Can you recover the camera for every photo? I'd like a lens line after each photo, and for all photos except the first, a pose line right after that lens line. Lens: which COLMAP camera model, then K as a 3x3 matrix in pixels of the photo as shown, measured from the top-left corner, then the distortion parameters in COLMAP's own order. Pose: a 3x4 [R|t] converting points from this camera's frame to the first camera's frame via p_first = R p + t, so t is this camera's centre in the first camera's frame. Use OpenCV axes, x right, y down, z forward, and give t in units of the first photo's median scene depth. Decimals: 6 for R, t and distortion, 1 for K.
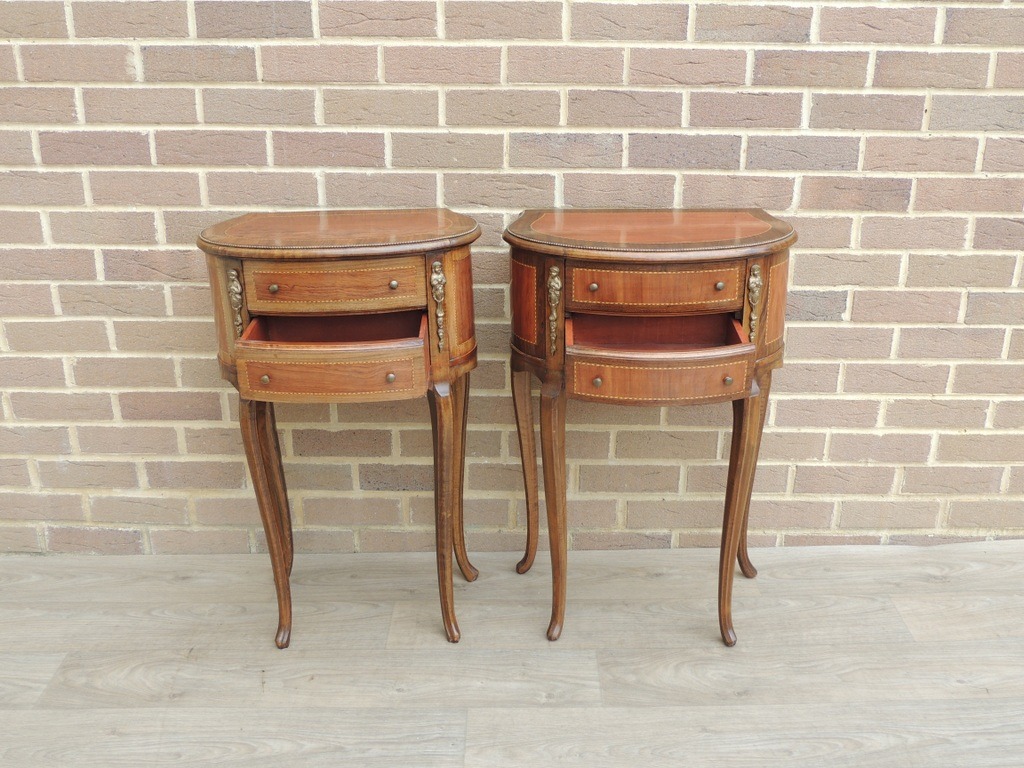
lens RADIAL K [[1059.7, 0, 513.0], [0, 1059.7, 388.2], [0, 0, 1]] dist [-0.035069, 0.000000]
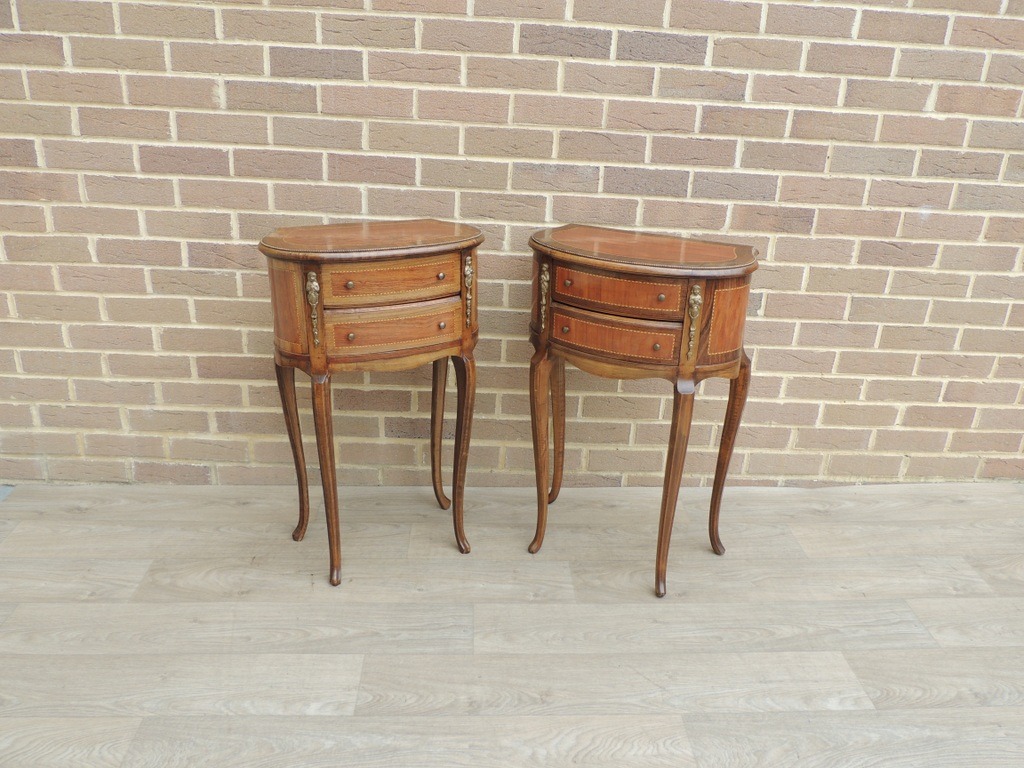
lens RADIAL K [[806.3, 0, 511.0], [0, 806.3, 386.7], [0, 0, 1]] dist [-0.013889, -0.008994]
pose [[0.997939, 0.023830, 0.059583, -0.056234], [-0.024551, 0.999633, 0.011408, 0.021701], [-0.059289, -0.012847, 0.998158, 0.011535]]
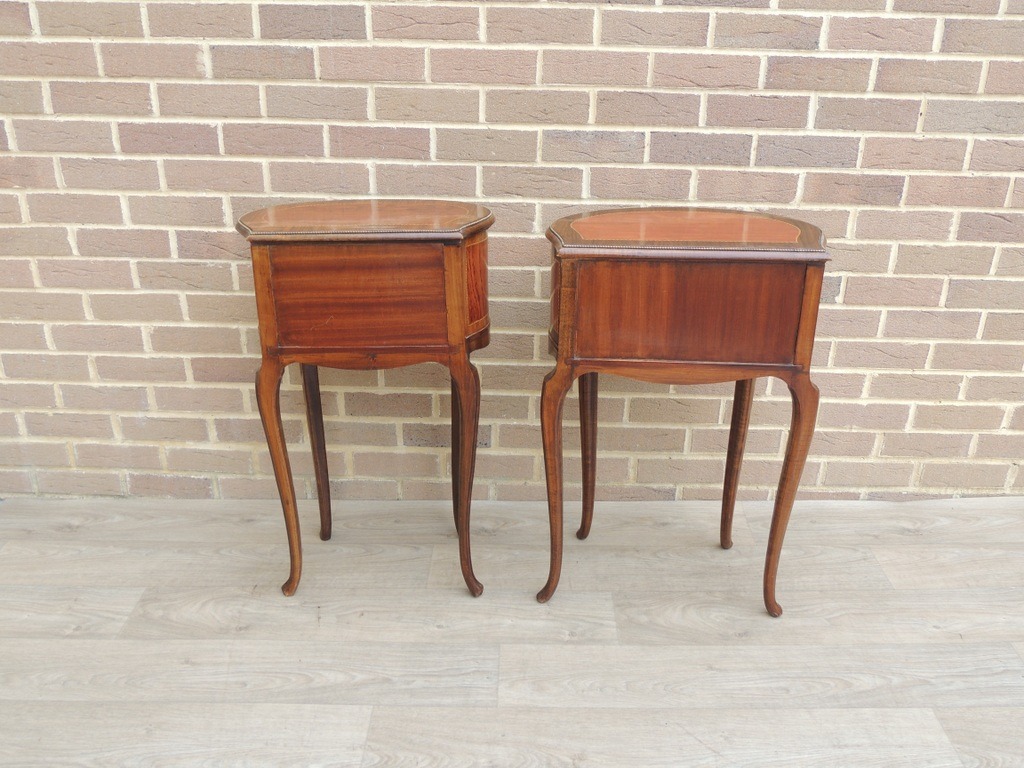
lens RADIAL K [[877.6, 0, 512.0], [0, 877.6, 385.6], [0, 0, 1]] dist [-0.024666, -0.001513]
pose [[0.999878, 0.014273, -0.006301, -0.025216], [-0.013958, 0.998768, 0.047612, -0.016445], [0.006972, -0.047518, 0.998846, 0.069225]]
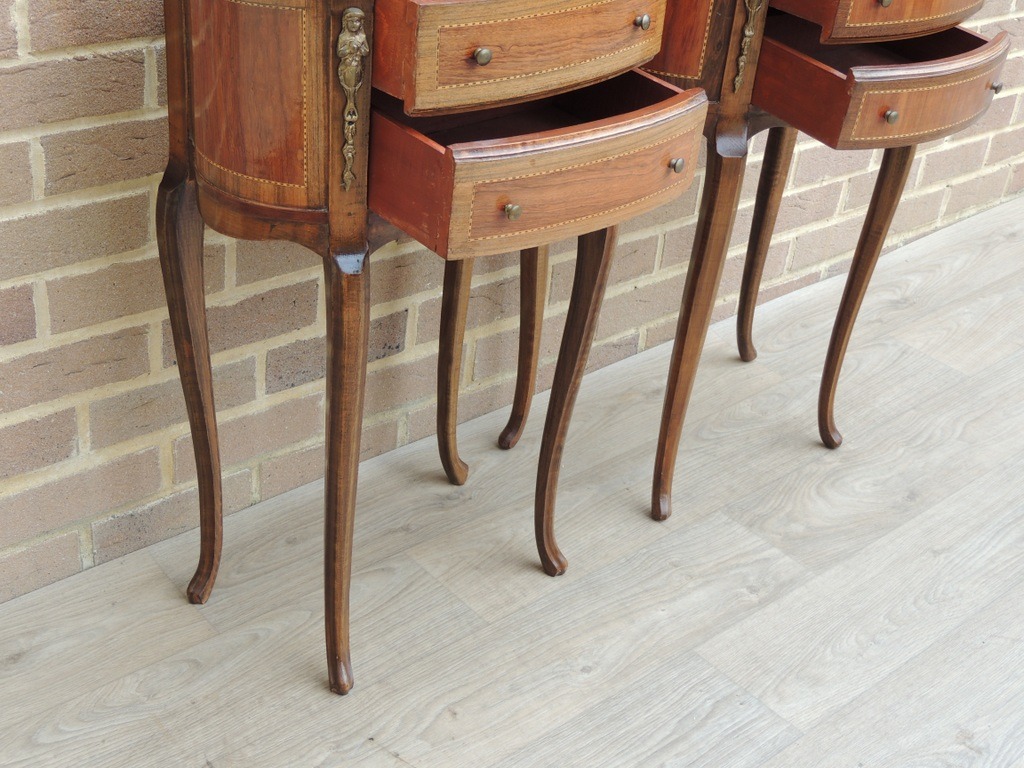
lens RADIAL K [[1388.1, 0, 517.5], [0, 1388.1, 389.4], [0, 0, 1]] dist [-0.072741, 0.000000]
pose [[0.747026, -0.277693, 0.604020, -0.542570], [0.159198, 0.956868, 0.243023, -0.073000], [-0.645453, -0.085386, 0.759013, 0.385973]]
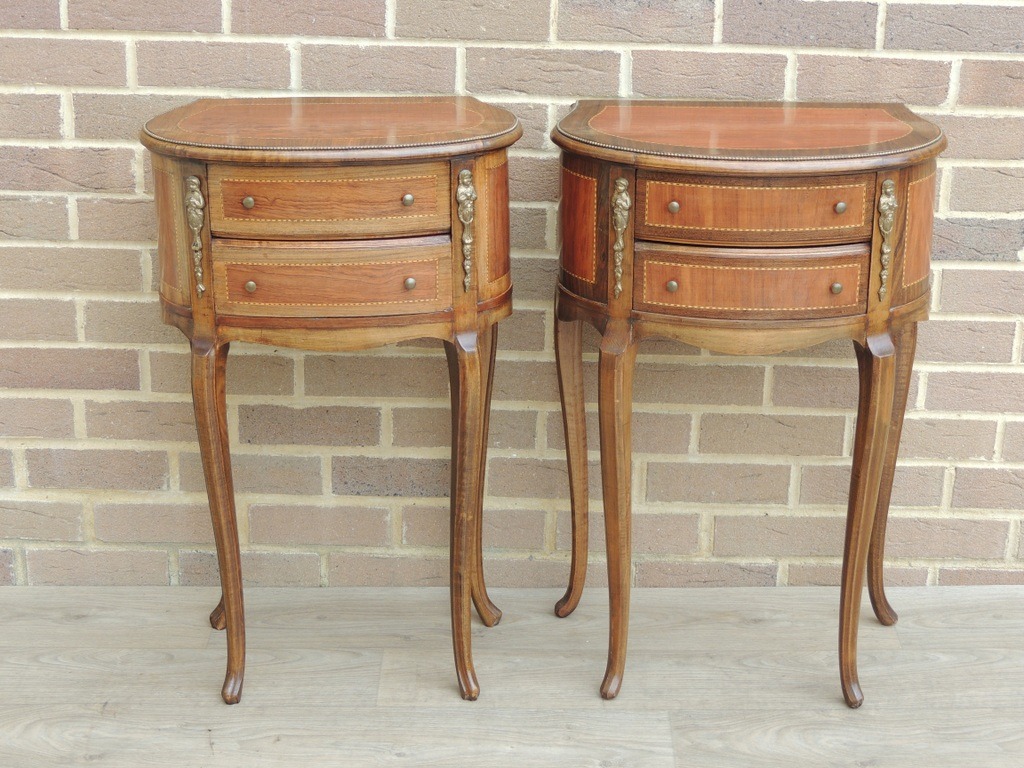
lens RADIAL K [[2018.1, 0, 517.0], [0, 2018.1, 393.2], [0, 0, 1]] dist [-0.077794, 0.000000]
pose [[0.999864, 0.014426, 0.007982, -0.037790], [-0.014363, 0.999865, -0.007985, 0.042370], [-0.008096, 0.007869, 0.999936, -0.364792]]
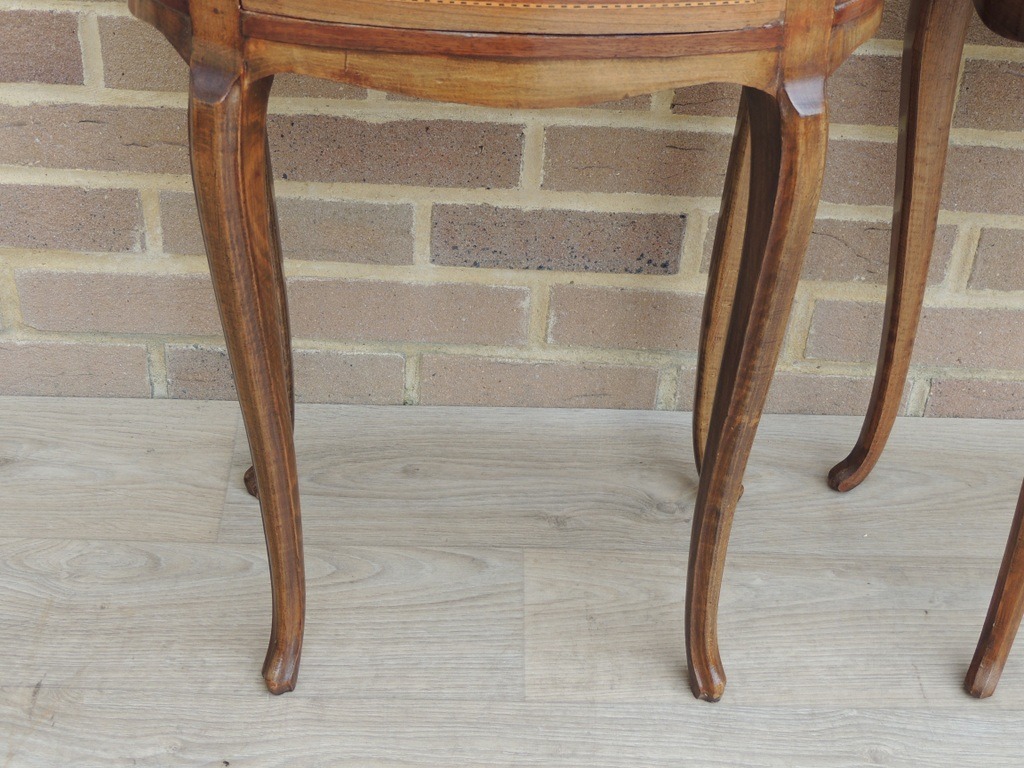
lens RADIAL K [[1686.9, 0, 520.8], [0, 1686.9, 384.6], [0, 0, 1]] dist [-0.110888, 0.000000]
pose [[0.998687, 0.032639, 0.039487, -0.147978], [-0.042619, 0.957027, 0.286851, -0.049209], [-0.028428, -0.288157, 0.957161, 0.416437]]
